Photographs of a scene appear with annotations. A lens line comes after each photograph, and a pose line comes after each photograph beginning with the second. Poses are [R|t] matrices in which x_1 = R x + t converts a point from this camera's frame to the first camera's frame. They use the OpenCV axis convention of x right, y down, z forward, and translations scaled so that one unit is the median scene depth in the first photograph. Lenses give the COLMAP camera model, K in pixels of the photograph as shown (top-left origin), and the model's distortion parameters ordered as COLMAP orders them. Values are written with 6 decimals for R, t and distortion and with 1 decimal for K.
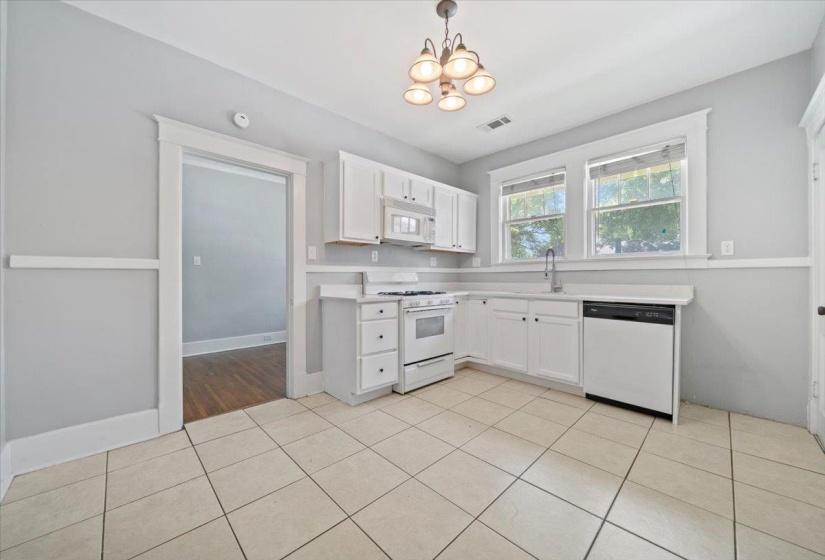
lens RADIAL K [[300.8, 0, 411.0], [0, 300.8, 276.2], [0, 0, 1]] dist [0.000312, 0.000001]
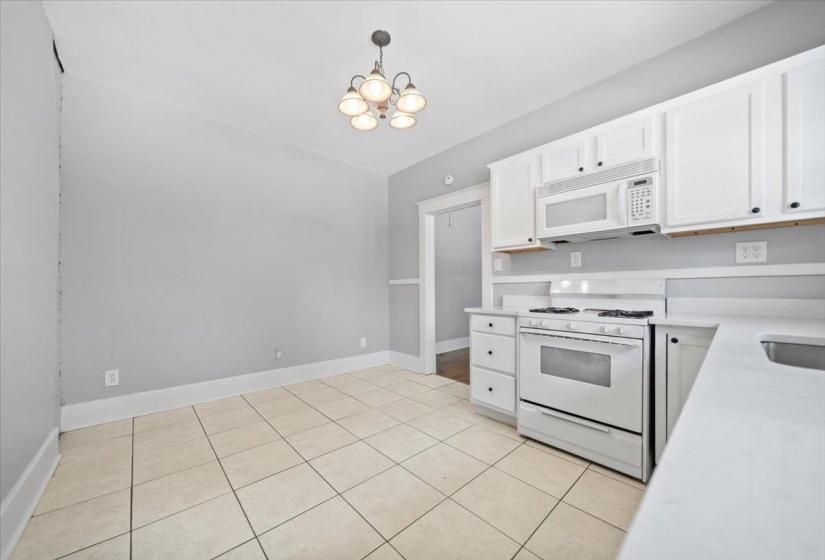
lens RADIAL K [[300.8, 0, 409.5], [0, 300.8, 287.3], [0, 0, 1]] dist [0.000312, 0.000001]
pose [[-0.016309, -0.003052, -0.999862, 0.737031], [0.007074, 0.999970, -0.003168, 0.002501], [0.999842, -0.007125, -0.016287, 0.688732]]
